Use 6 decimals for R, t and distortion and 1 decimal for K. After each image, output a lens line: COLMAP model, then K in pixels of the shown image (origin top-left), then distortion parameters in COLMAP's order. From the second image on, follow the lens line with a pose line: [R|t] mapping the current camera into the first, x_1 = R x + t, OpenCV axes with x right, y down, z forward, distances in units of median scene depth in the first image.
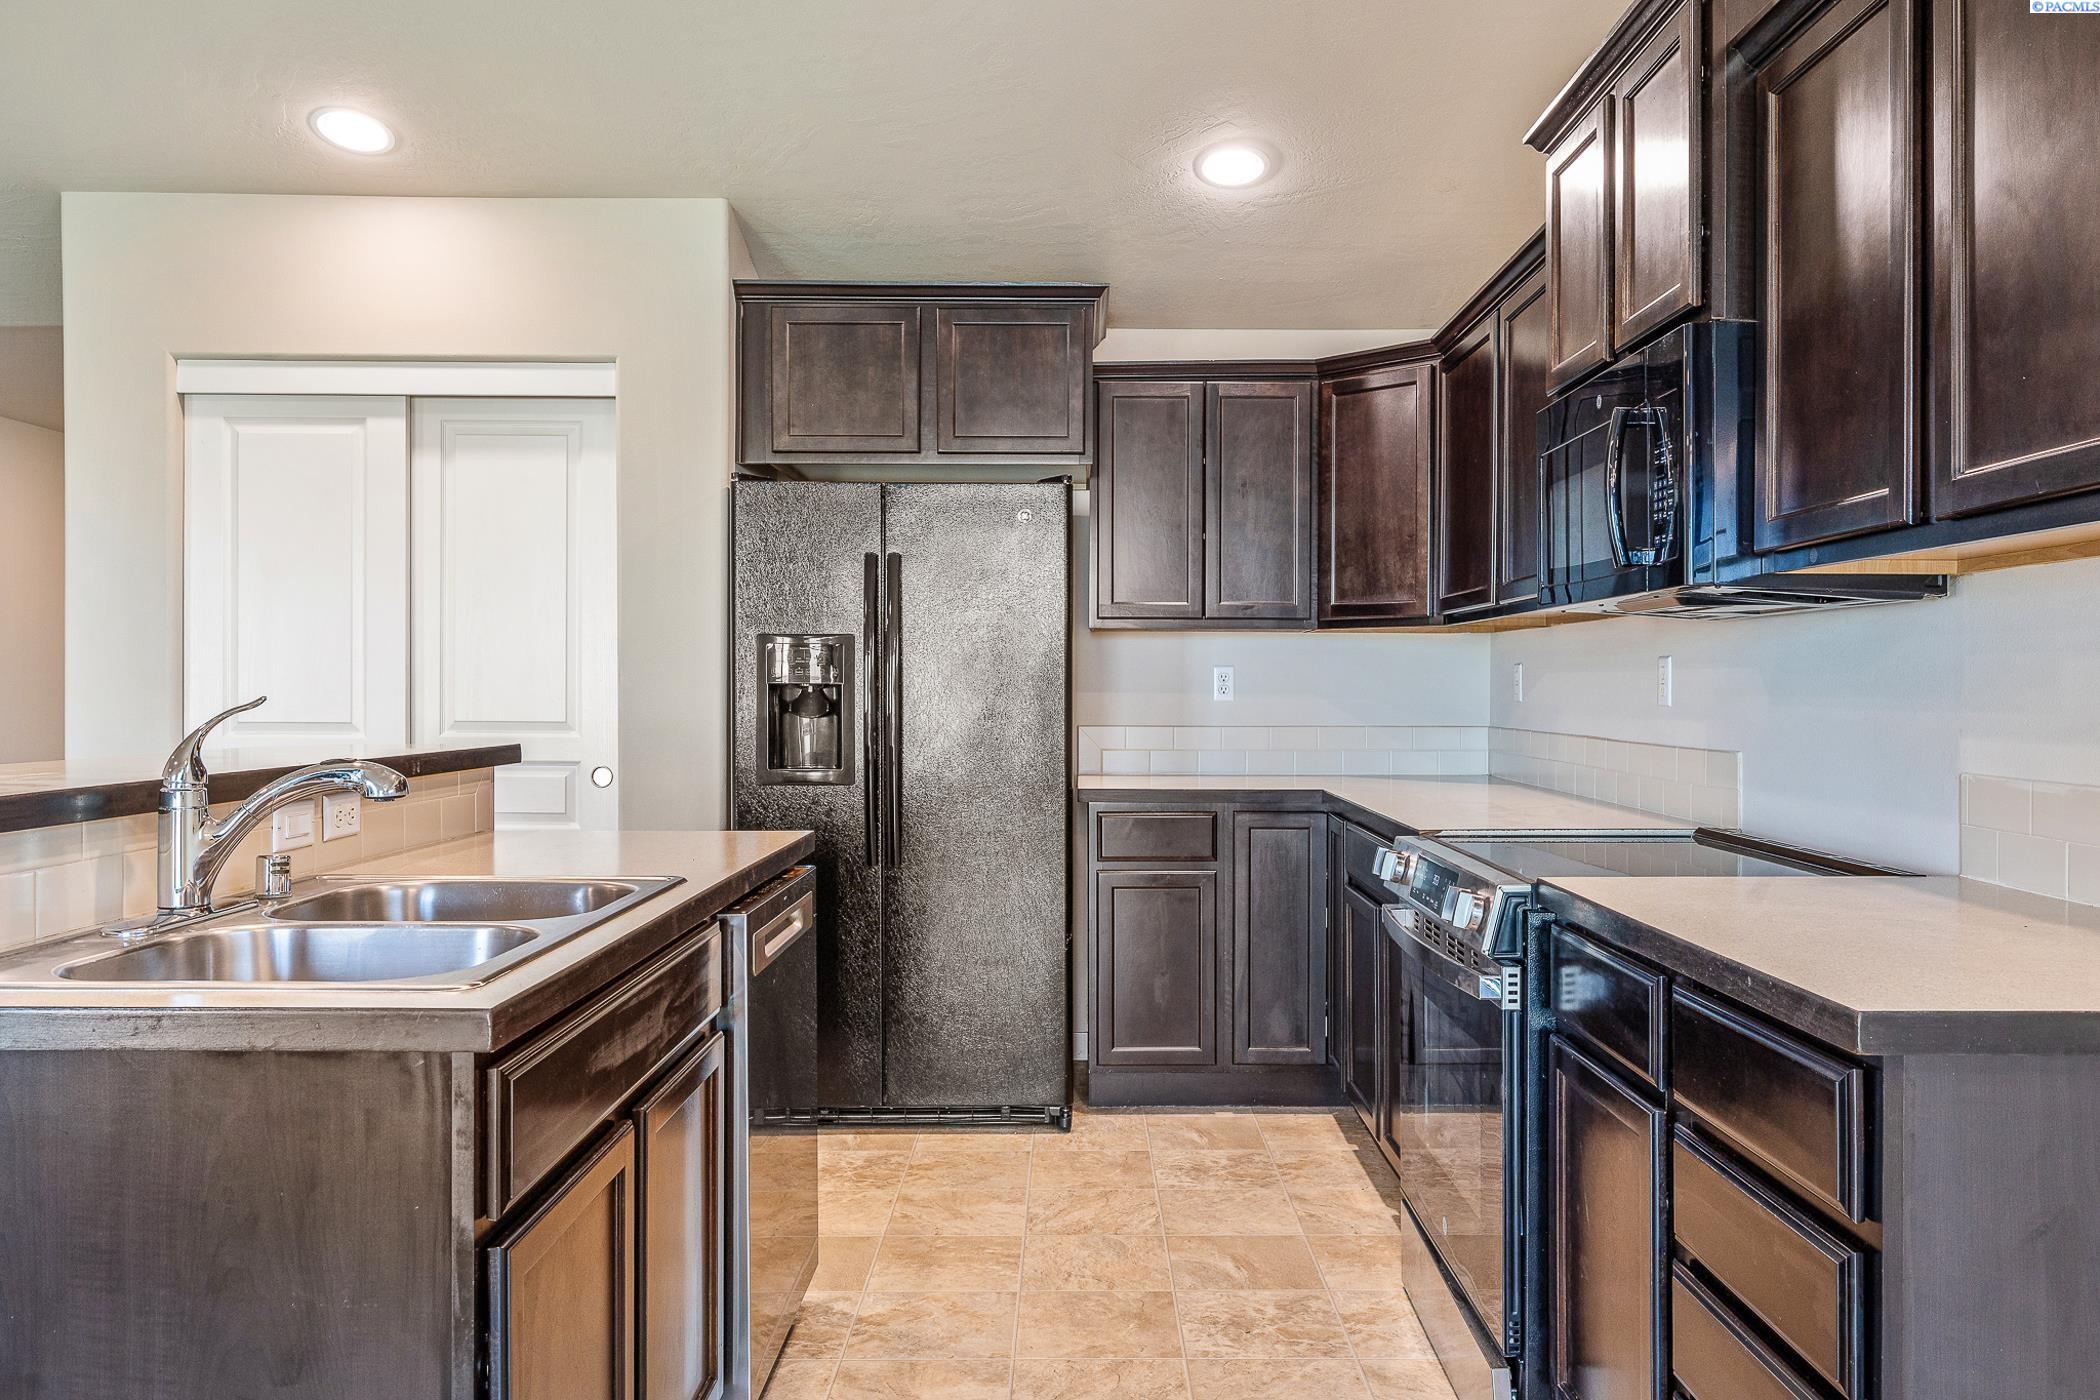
lens RADIAL K [[1522.5, 0, 1105.0], [0, 1522.5, 699.1], [0, 0, 1]] dist [-0.002264, 0.001605]
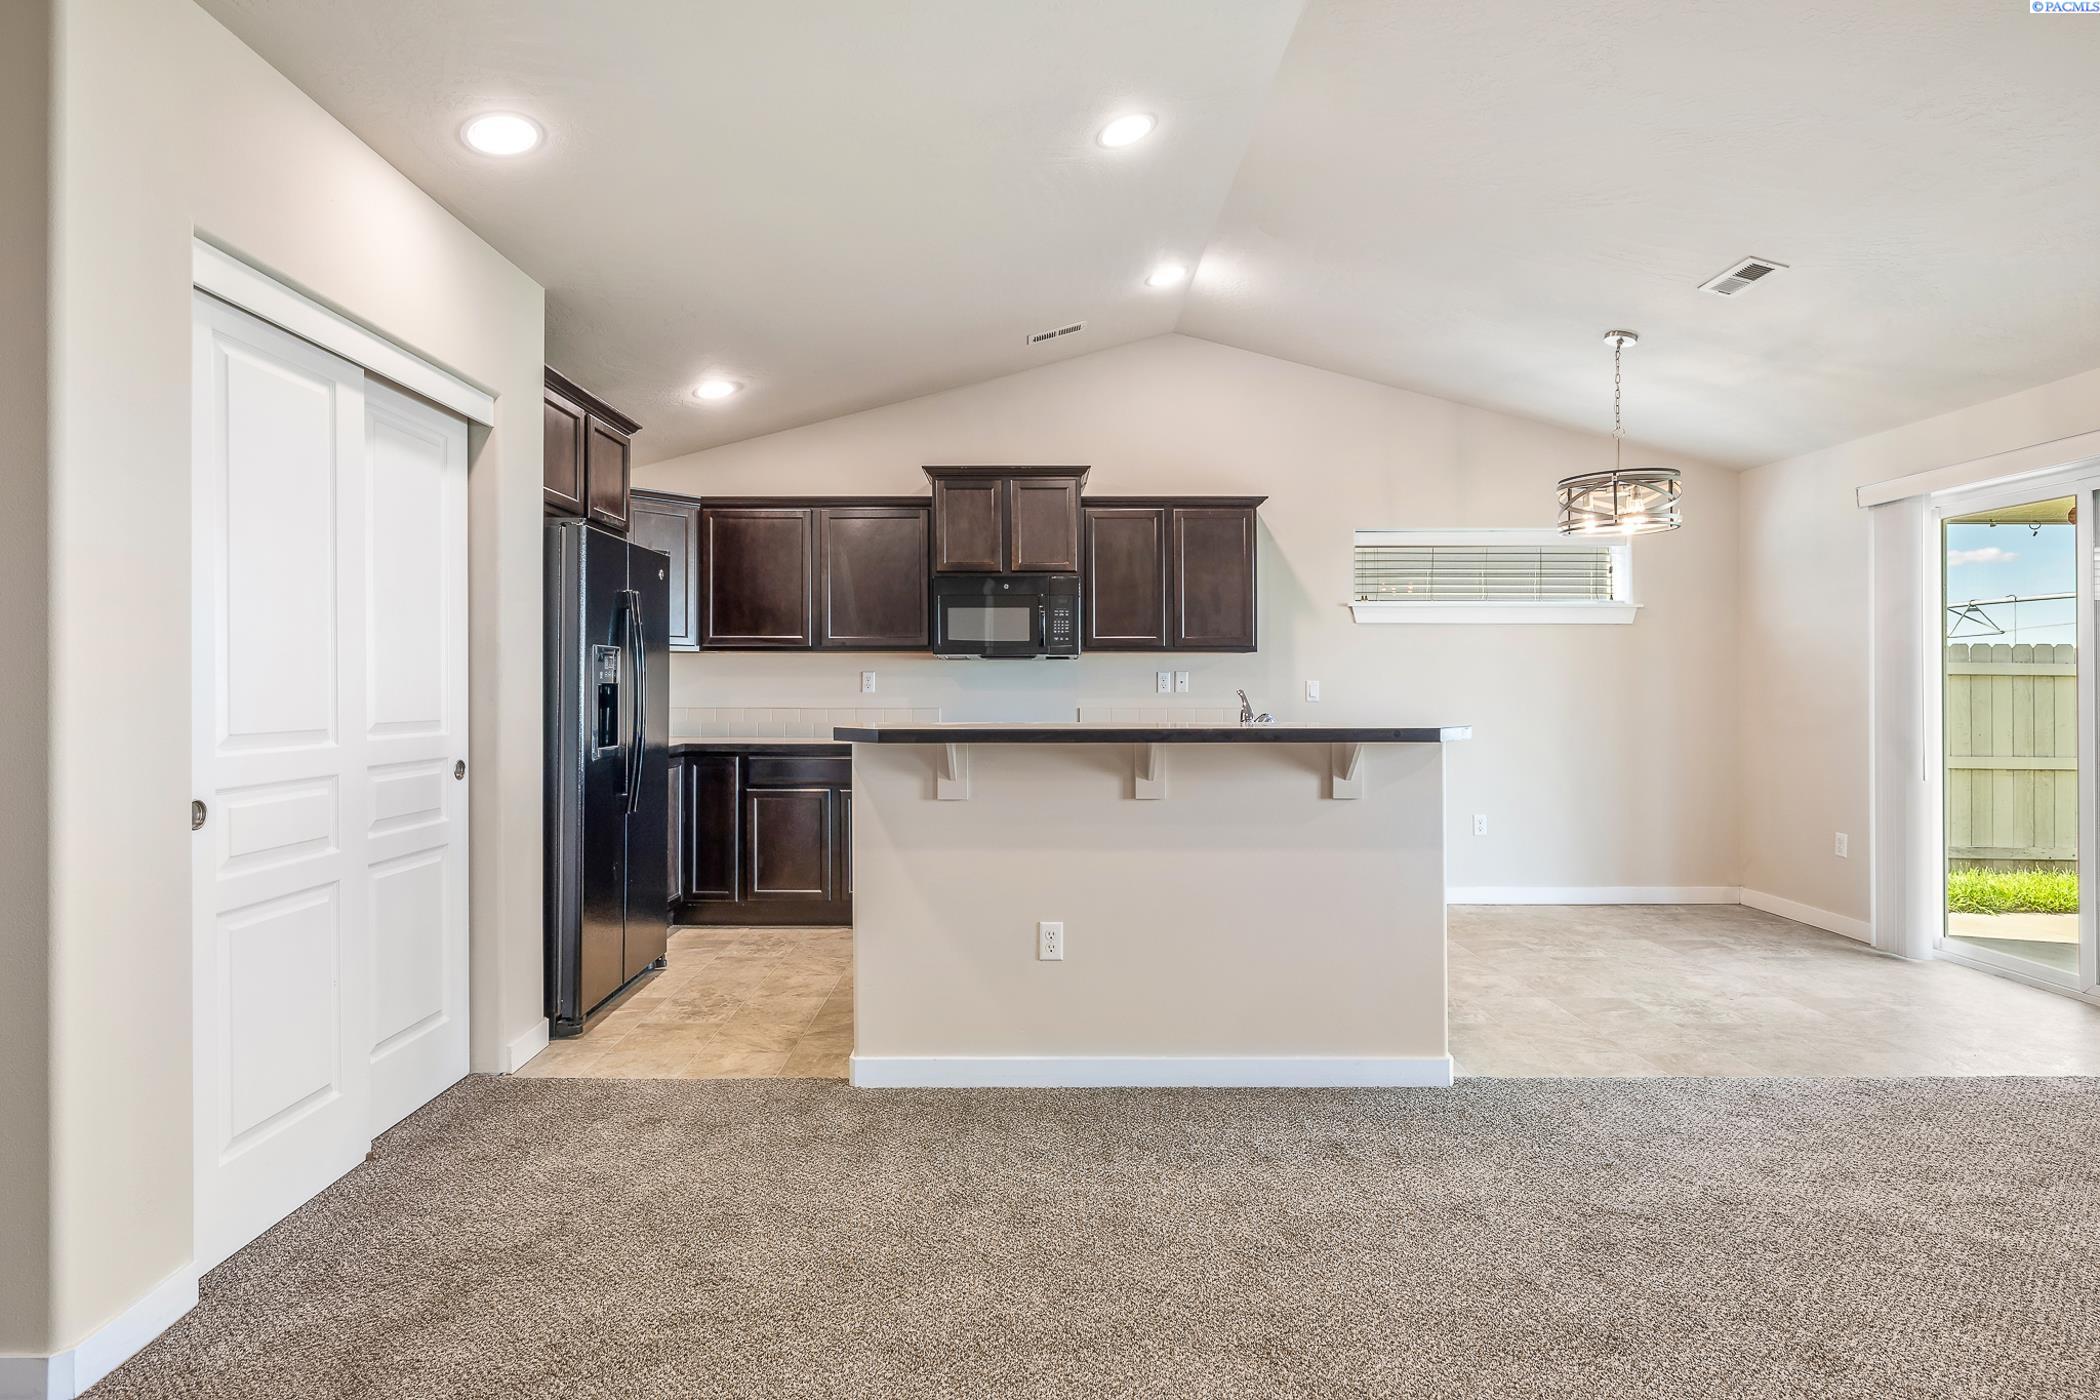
lens RADIAL K [[1072.7, 0, 1029.3], [0, 1072.7, 683.4], [0, 0, 1]] dist [0.000771, 0.000030]
pose [[0.019971, 0.000066, 0.999801, -1.107929], [0.009296, 0.999957, -0.000252, -0.006084], [-0.999757, 0.009299, 0.019970, 0.593110]]
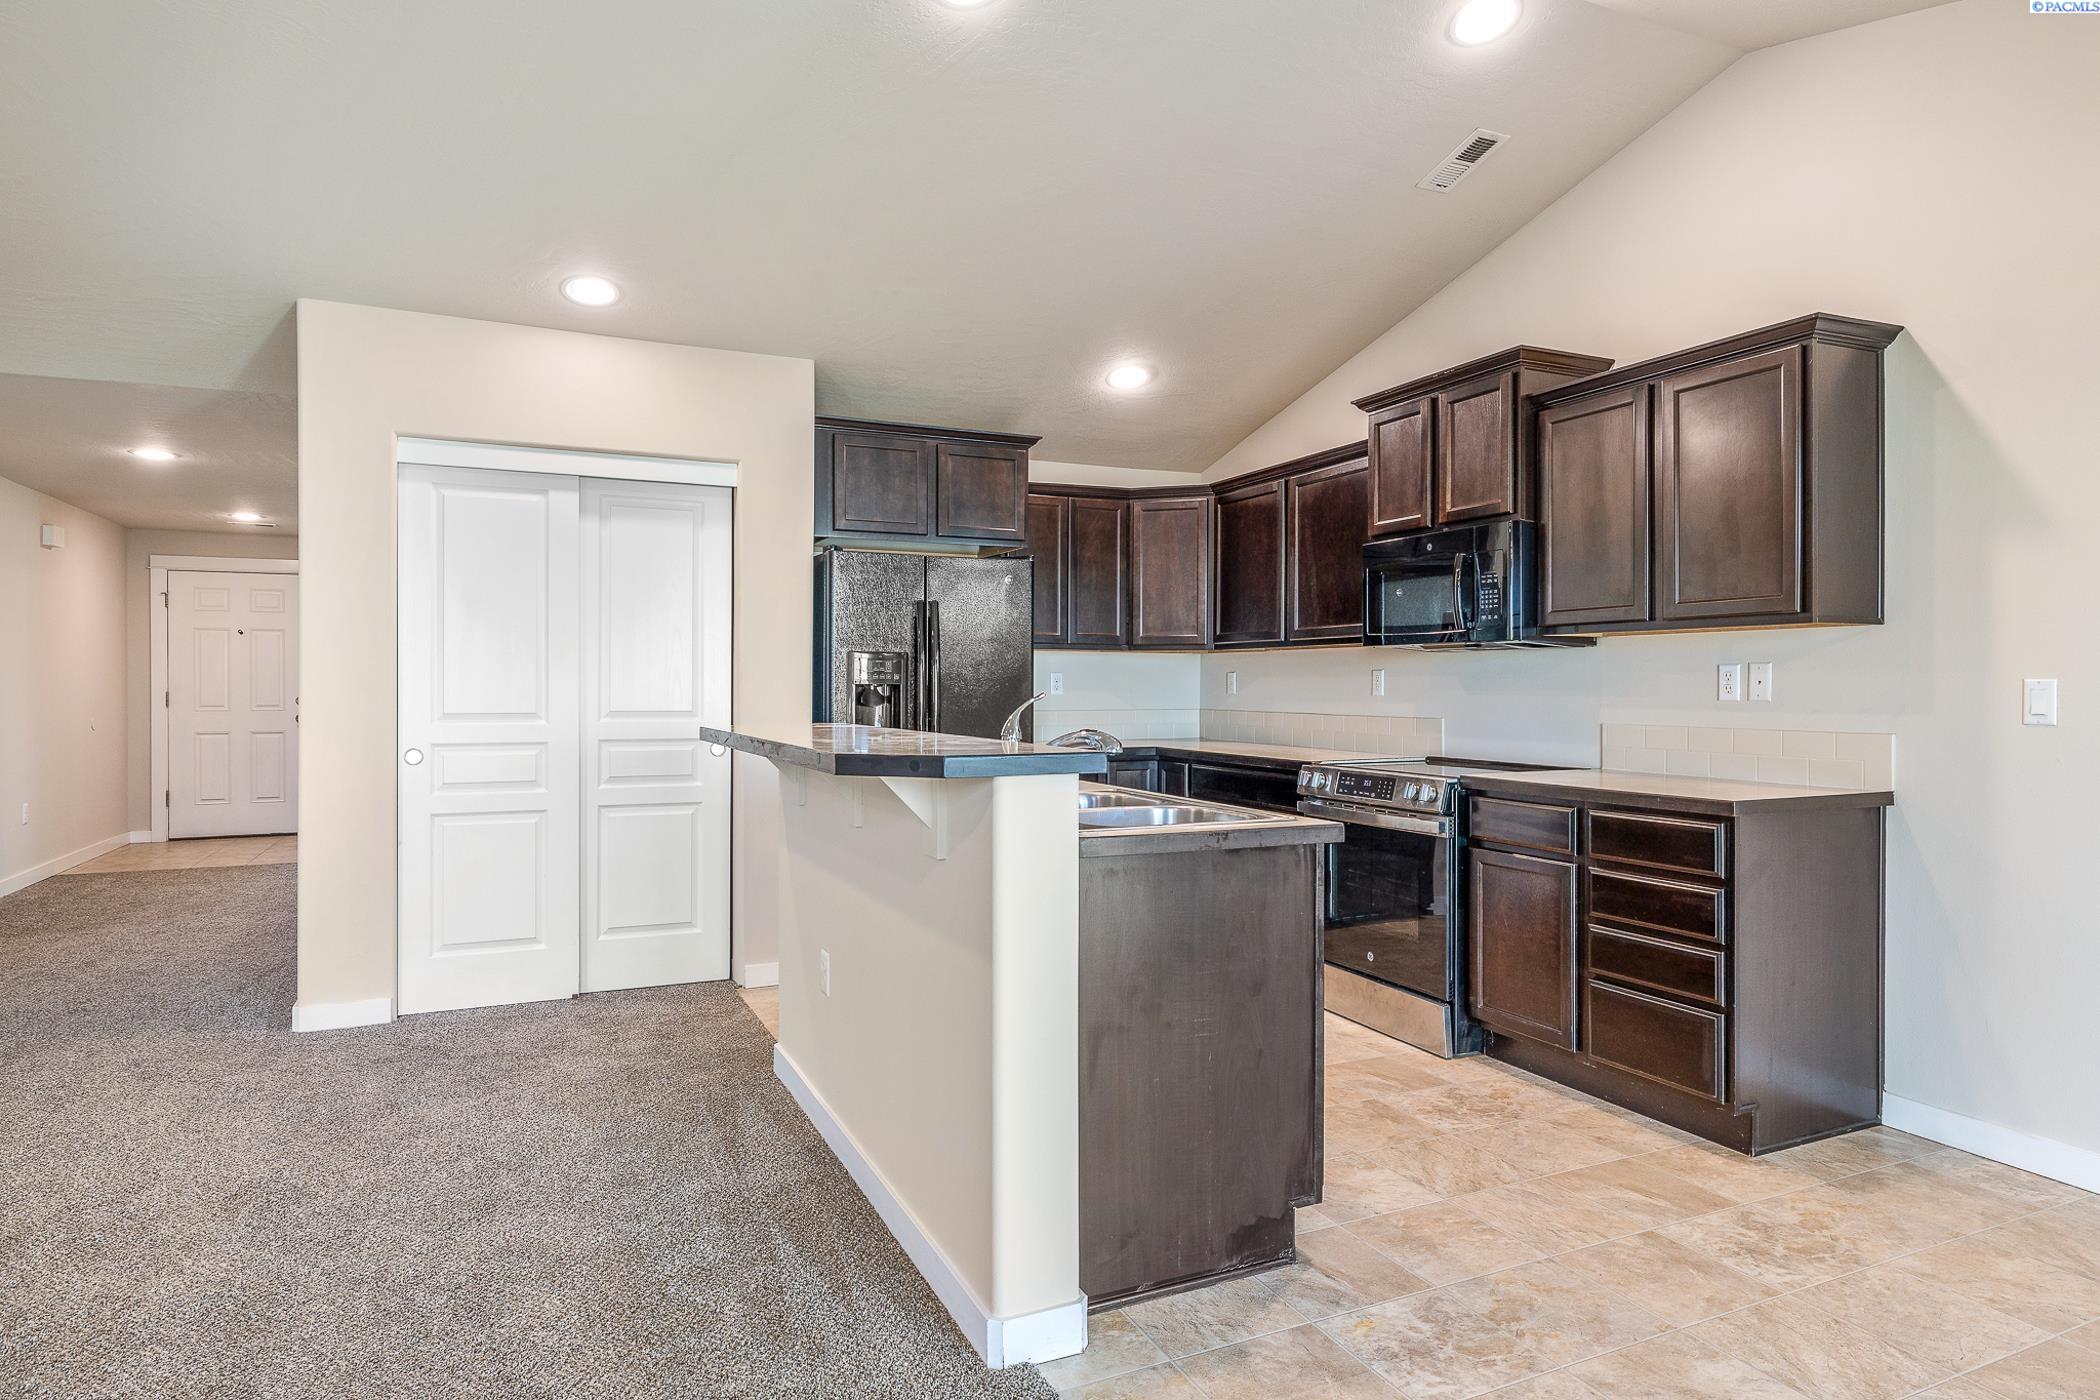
lens RADIAL K [[1189.8, 0, 1049.0], [0, 1189.8, 694.4], [0, 0, 1]] dist [0.001841, -0.000211]
pose [[0.914974, -0.003248, 0.403501, -0.509840], [0.003364, 0.999994, 0.000421, 0.000411], [-0.403500, 0.000973, 0.914979, -0.164045]]
